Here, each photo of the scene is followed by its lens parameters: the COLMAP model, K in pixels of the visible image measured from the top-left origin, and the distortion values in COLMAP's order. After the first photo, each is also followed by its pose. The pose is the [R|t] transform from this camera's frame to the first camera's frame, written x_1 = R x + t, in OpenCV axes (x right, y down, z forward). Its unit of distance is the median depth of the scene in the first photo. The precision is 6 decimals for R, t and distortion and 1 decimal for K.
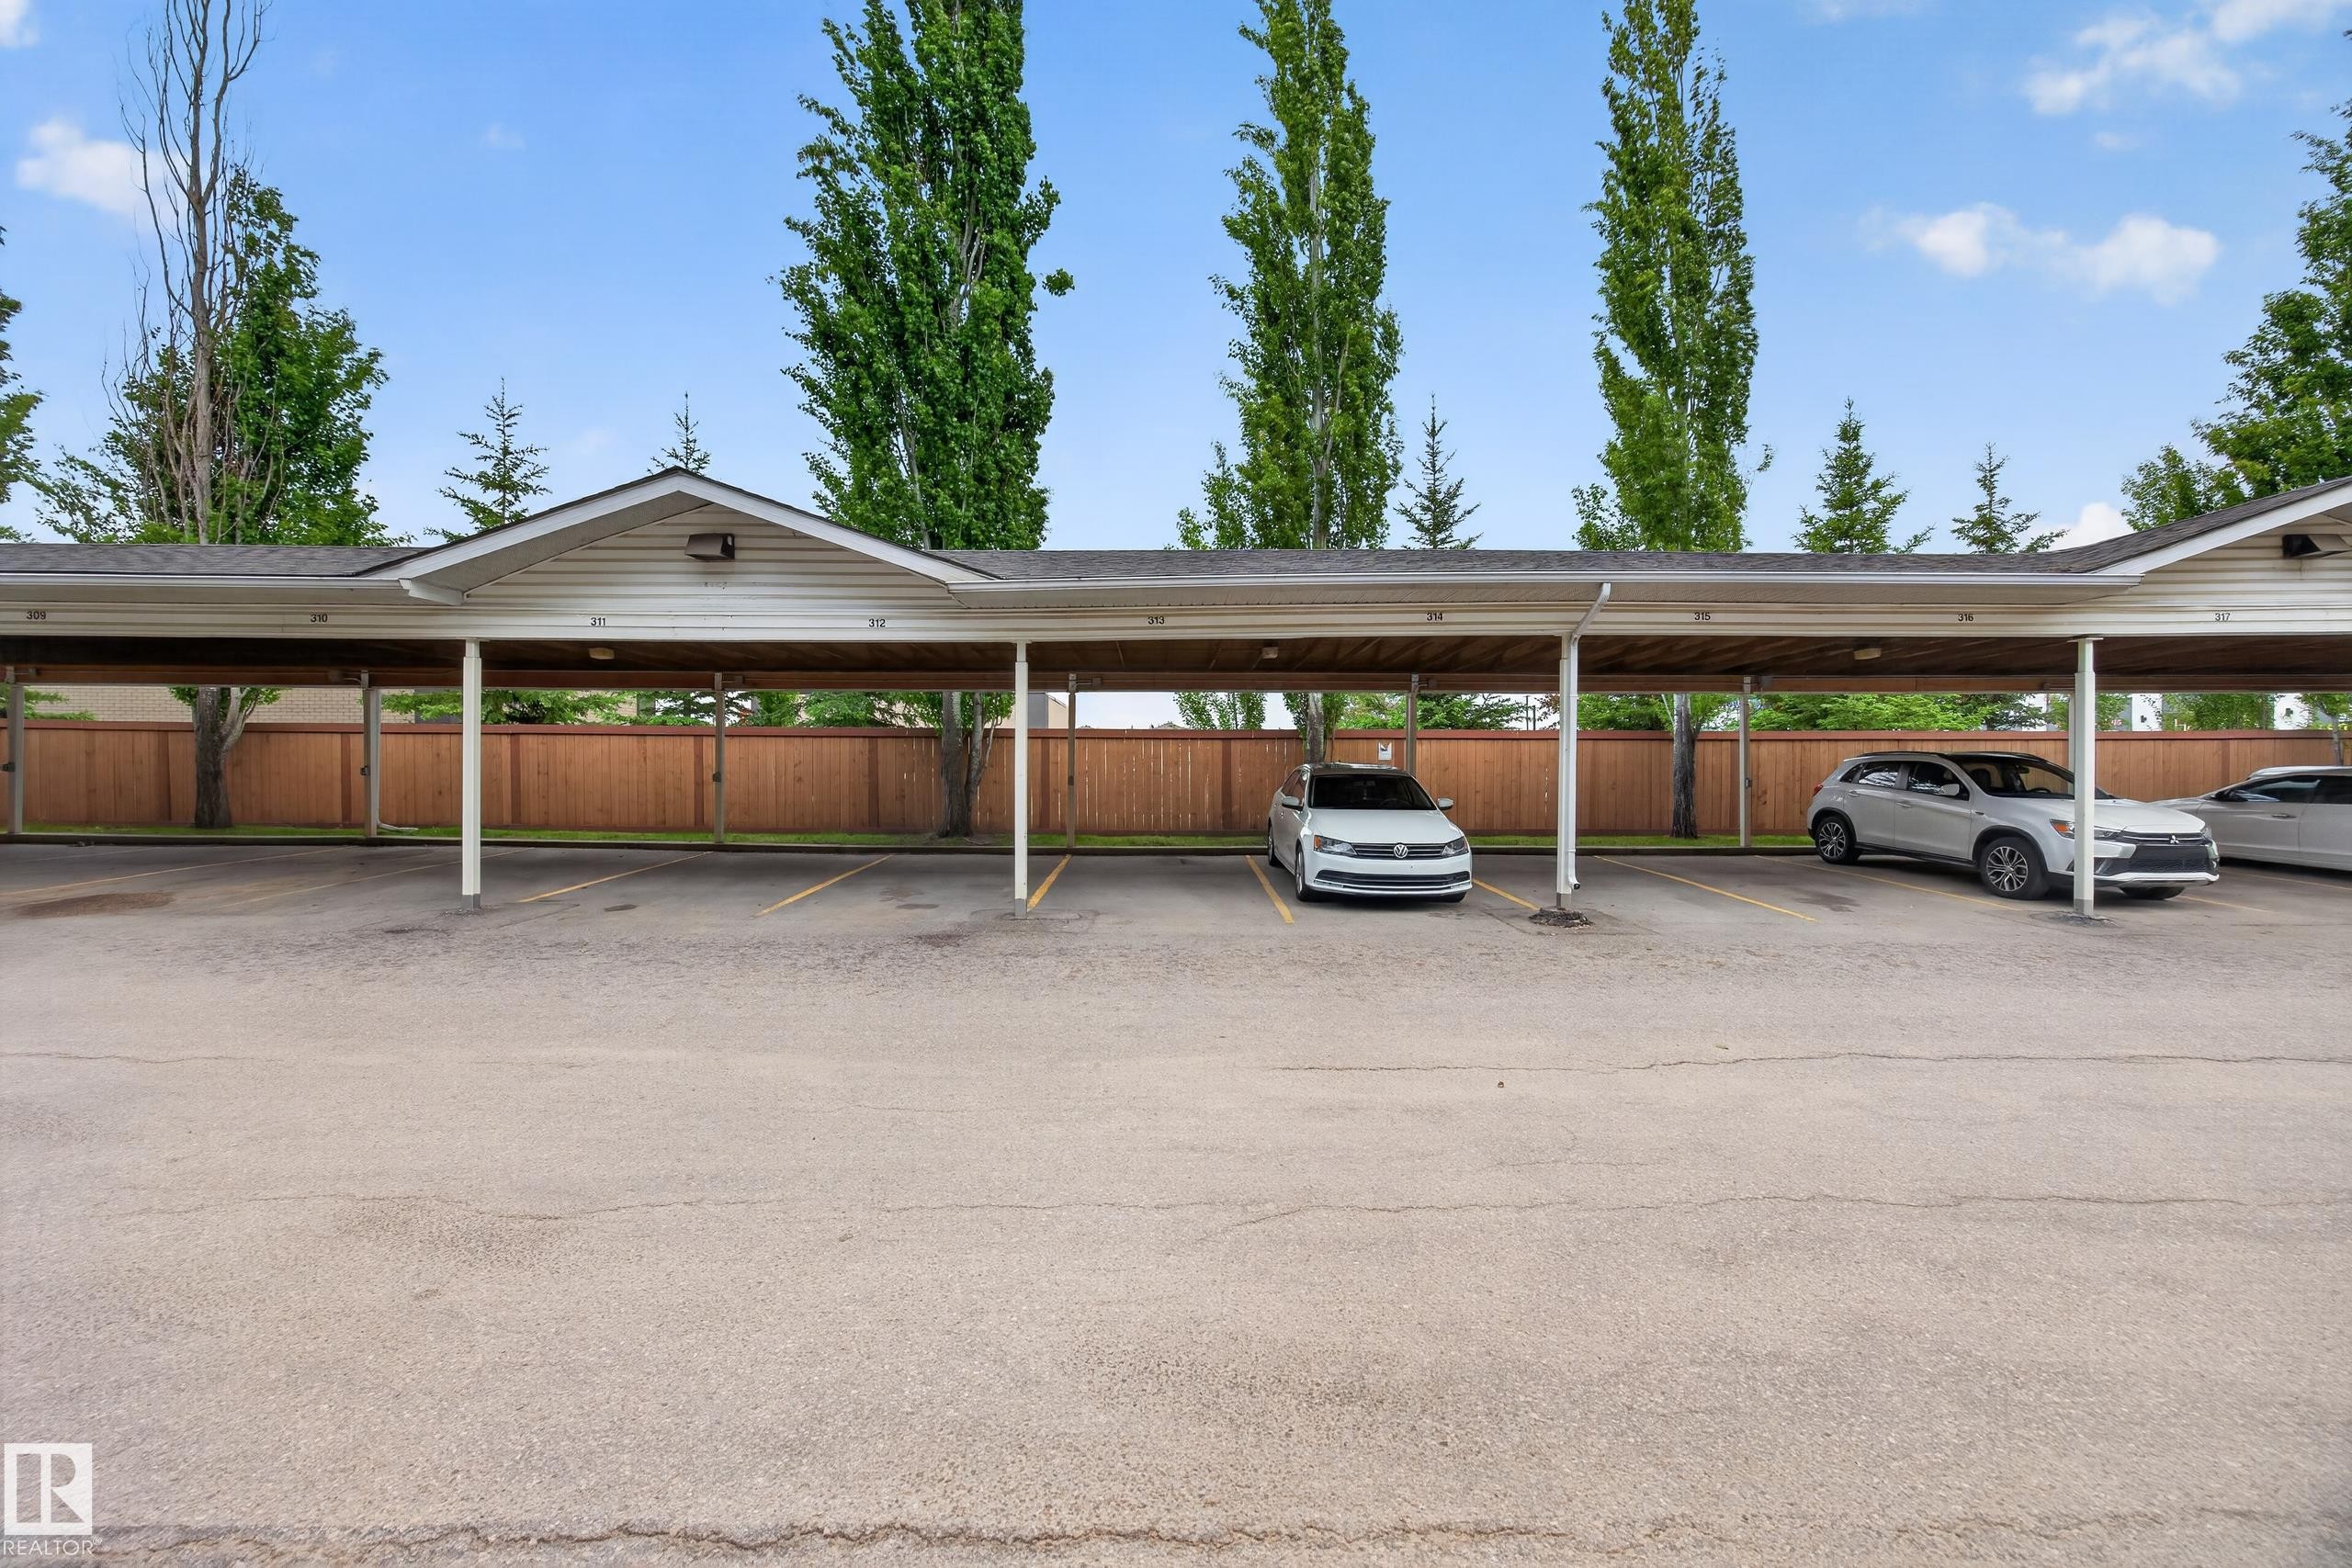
lens RADIAL K [[914.0, 0, 1176.7], [0, 914.0, 764.1], [0, 0, 1]] dist [-0.032648, 0.008338]
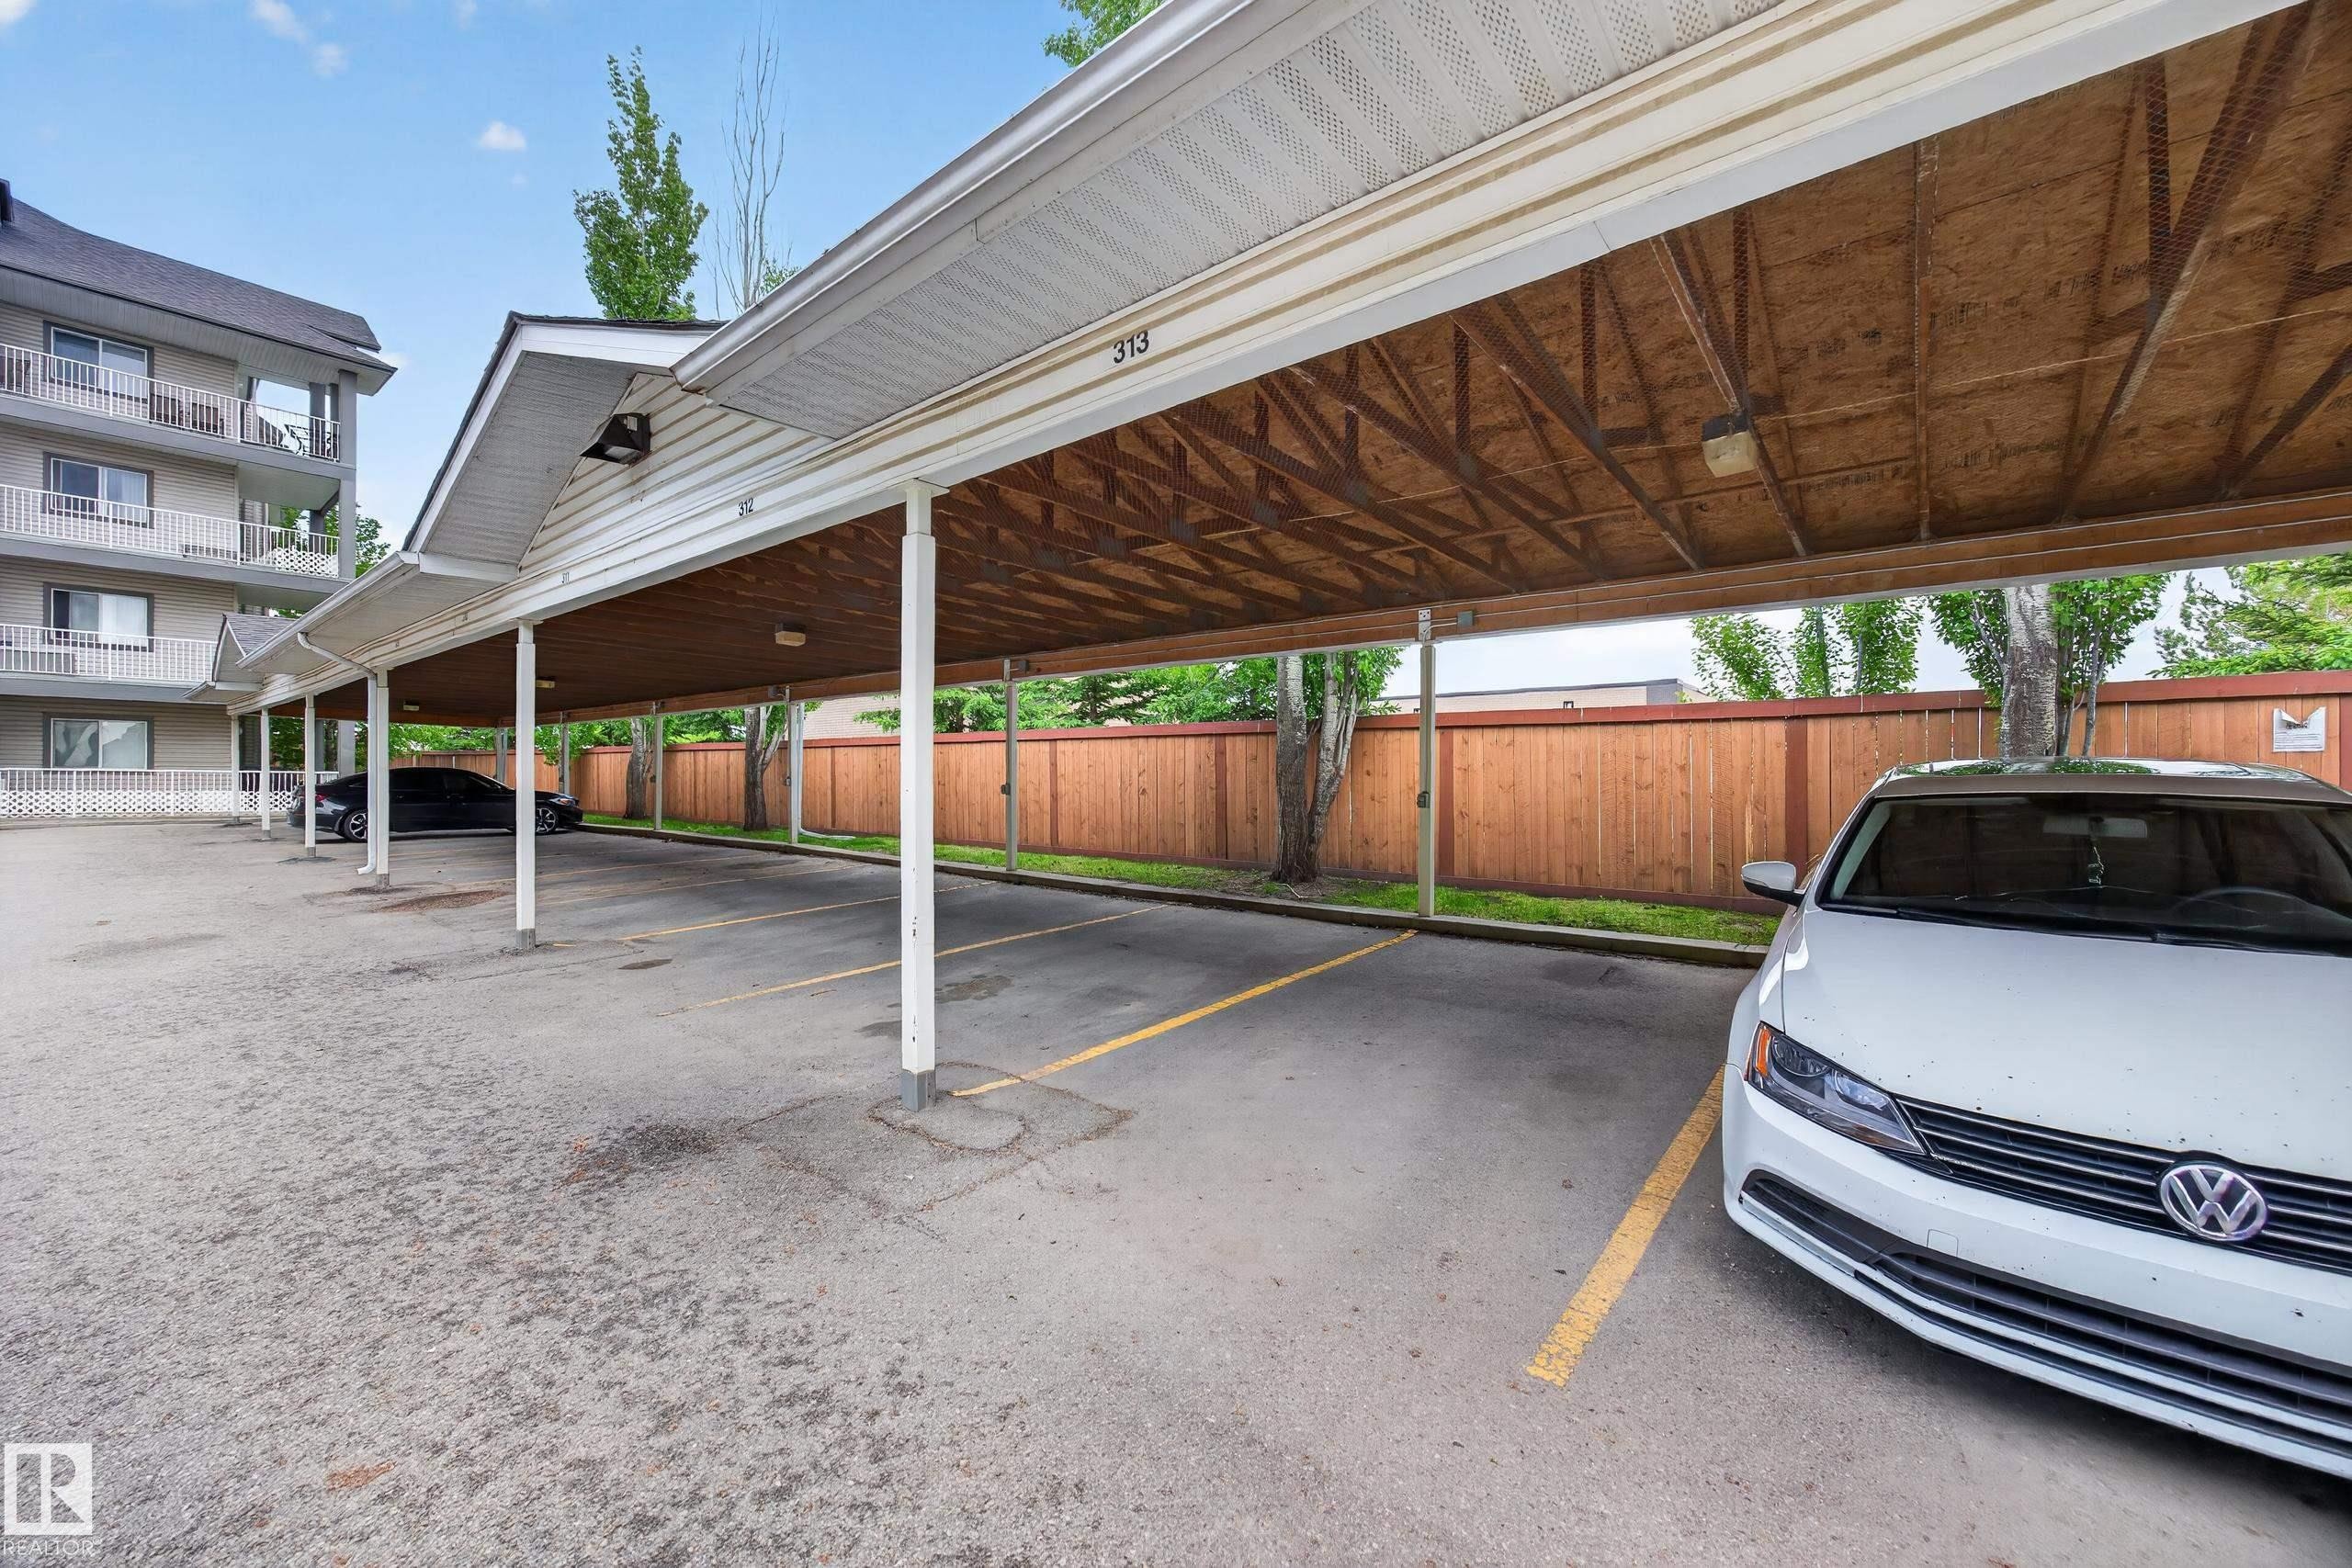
lens RADIAL K [[914.0, 0, 1176.7], [0, 914.0, 764.1], [0, 0, 1]] dist [-0.032648, 0.008338]
pose [[0.725187, -0.005625, -0.688529, 0.145157], [0.001144, 0.999975, -0.006964, -0.000856], [0.688551, 0.004263, 0.725175, 0.468663]]
